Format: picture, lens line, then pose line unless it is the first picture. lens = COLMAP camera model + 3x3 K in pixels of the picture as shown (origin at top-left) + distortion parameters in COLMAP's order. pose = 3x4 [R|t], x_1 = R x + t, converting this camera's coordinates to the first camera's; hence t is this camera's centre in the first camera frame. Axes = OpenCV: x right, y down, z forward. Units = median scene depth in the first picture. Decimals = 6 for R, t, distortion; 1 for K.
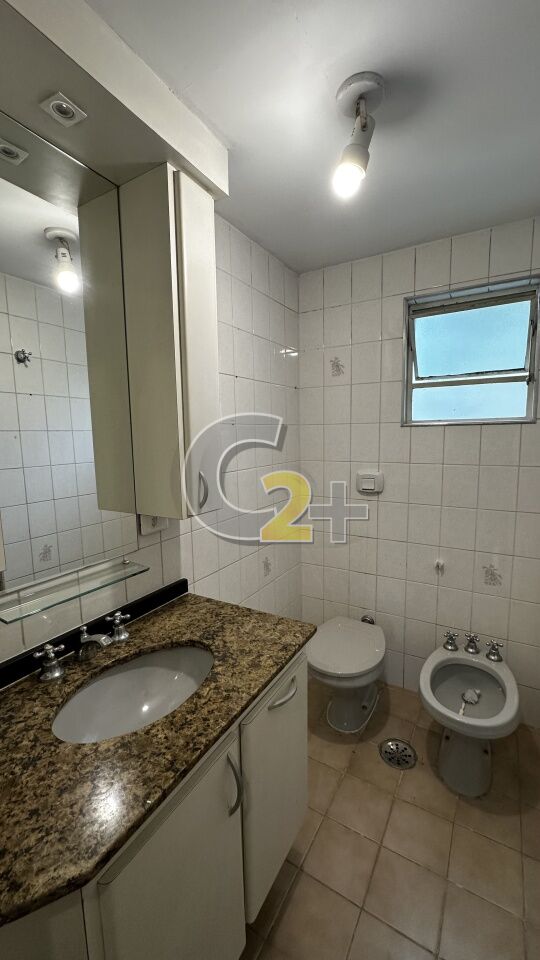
lens RADIAL K [[385.8, 0, 267.1], [0, 385.8, 484.0], [0, 0, 1]] dist [-0.000235, 0.000135]
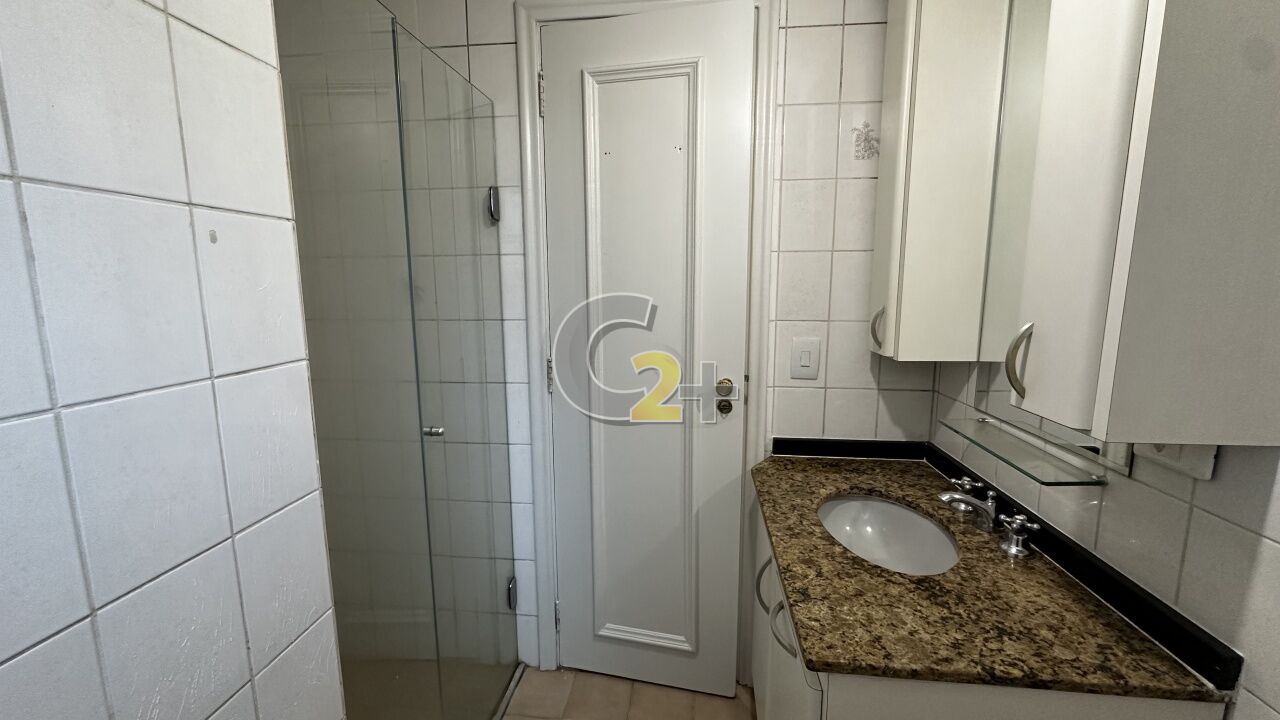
lens RADIAL K [[514.4, 0, 637.8], [0, 514.4, 357.2], [0, 0, 1]] dist [-0.000235, 0.000135]
pose [[-0.910335, 0.085218, -0.405005, 0.636925], [-0.029022, 0.963020, 0.267863, -0.175975], [0.412854, 0.255599, -0.874197, 1.611496]]
